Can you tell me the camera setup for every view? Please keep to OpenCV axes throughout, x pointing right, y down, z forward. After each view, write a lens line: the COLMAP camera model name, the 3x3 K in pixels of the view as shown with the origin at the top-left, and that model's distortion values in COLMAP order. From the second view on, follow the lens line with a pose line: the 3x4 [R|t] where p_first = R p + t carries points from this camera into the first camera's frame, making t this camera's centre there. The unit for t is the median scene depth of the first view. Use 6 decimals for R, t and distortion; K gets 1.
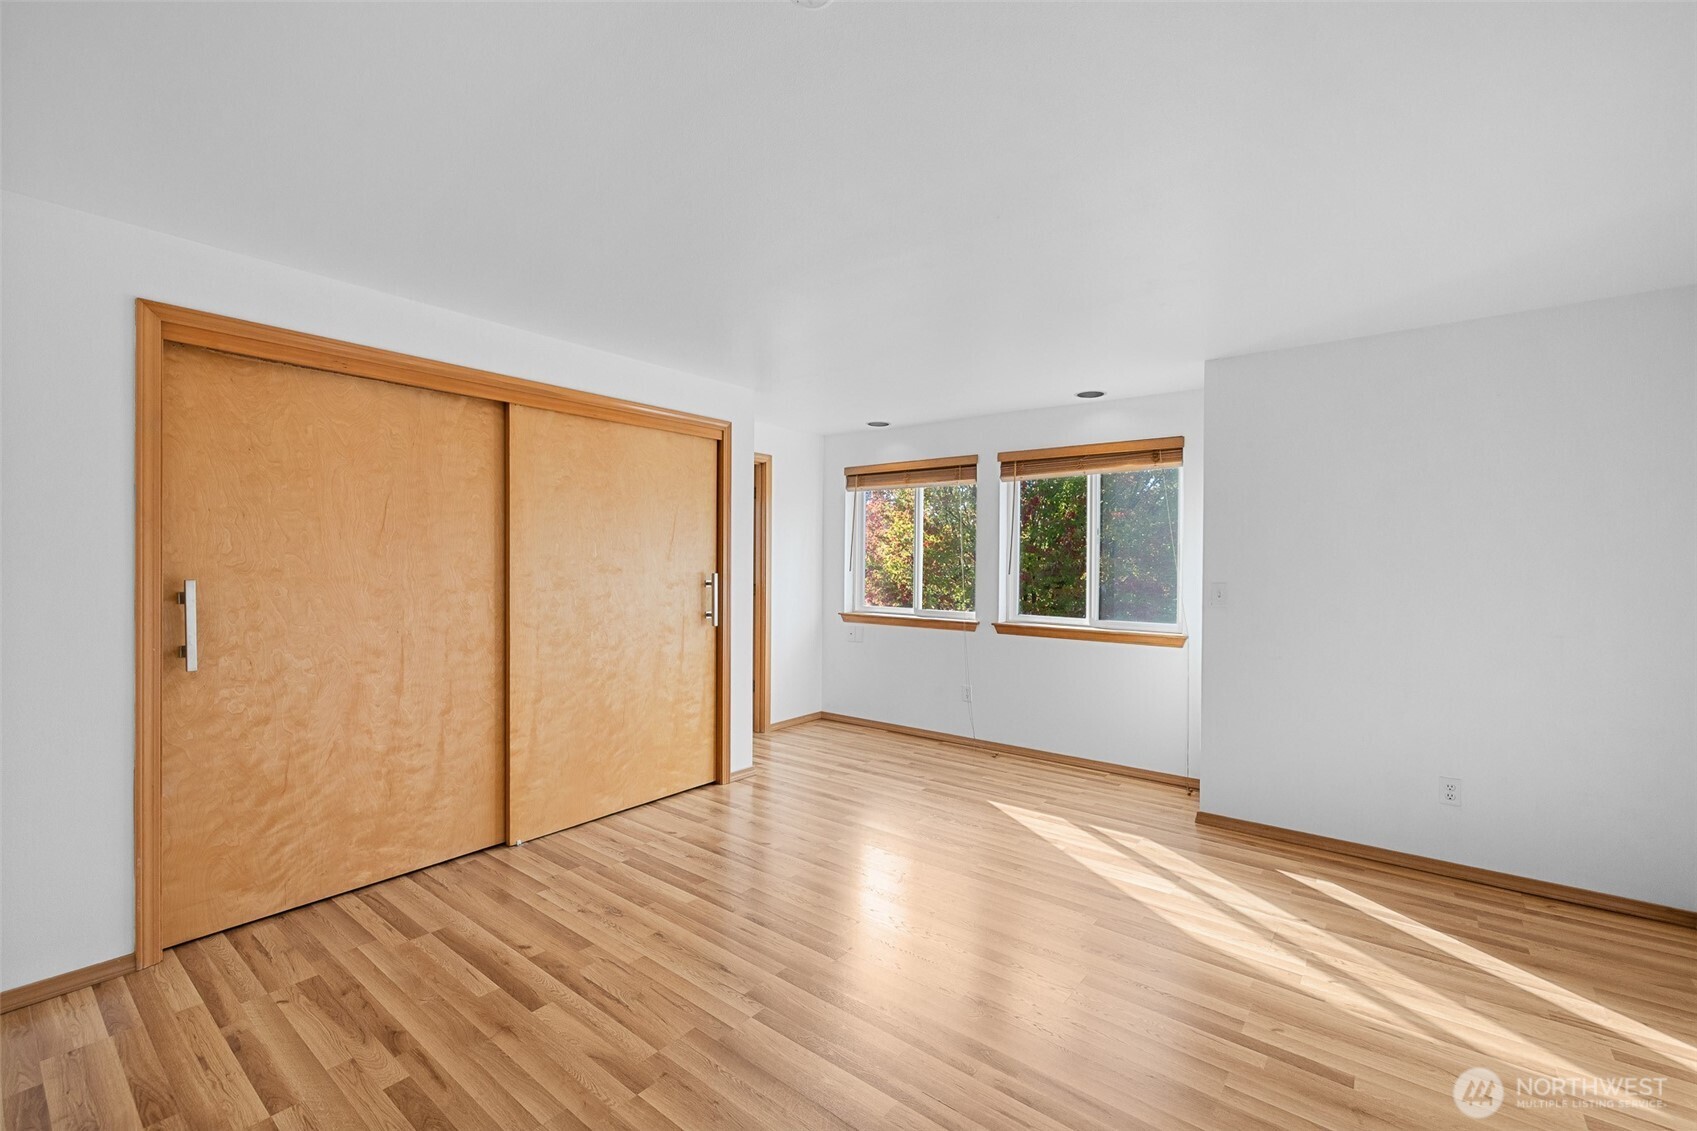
lens RADIAL K [[722.6, 0, 853.1], [0, 722.6, 564.4], [0, 0, 1]] dist [0.002021, 0.000583]
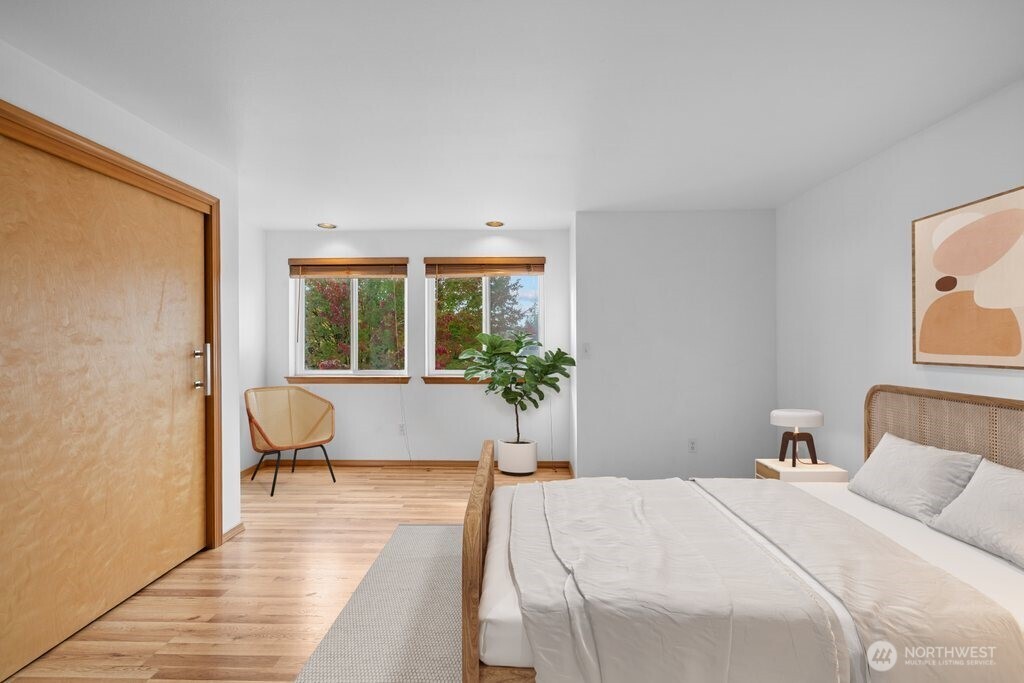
lens RADIAL K [[436.0, 0, 505.5], [0, 436.0, 339.3], [0, 0, 1]] dist [0.002021, 0.000583]
pose [[0.800771, -0.010046, 0.598886, -0.218222], [0.012707, 0.999919, -0.000217, 0.011451], [-0.598835, 0.007783, 0.800834, 0.248200]]
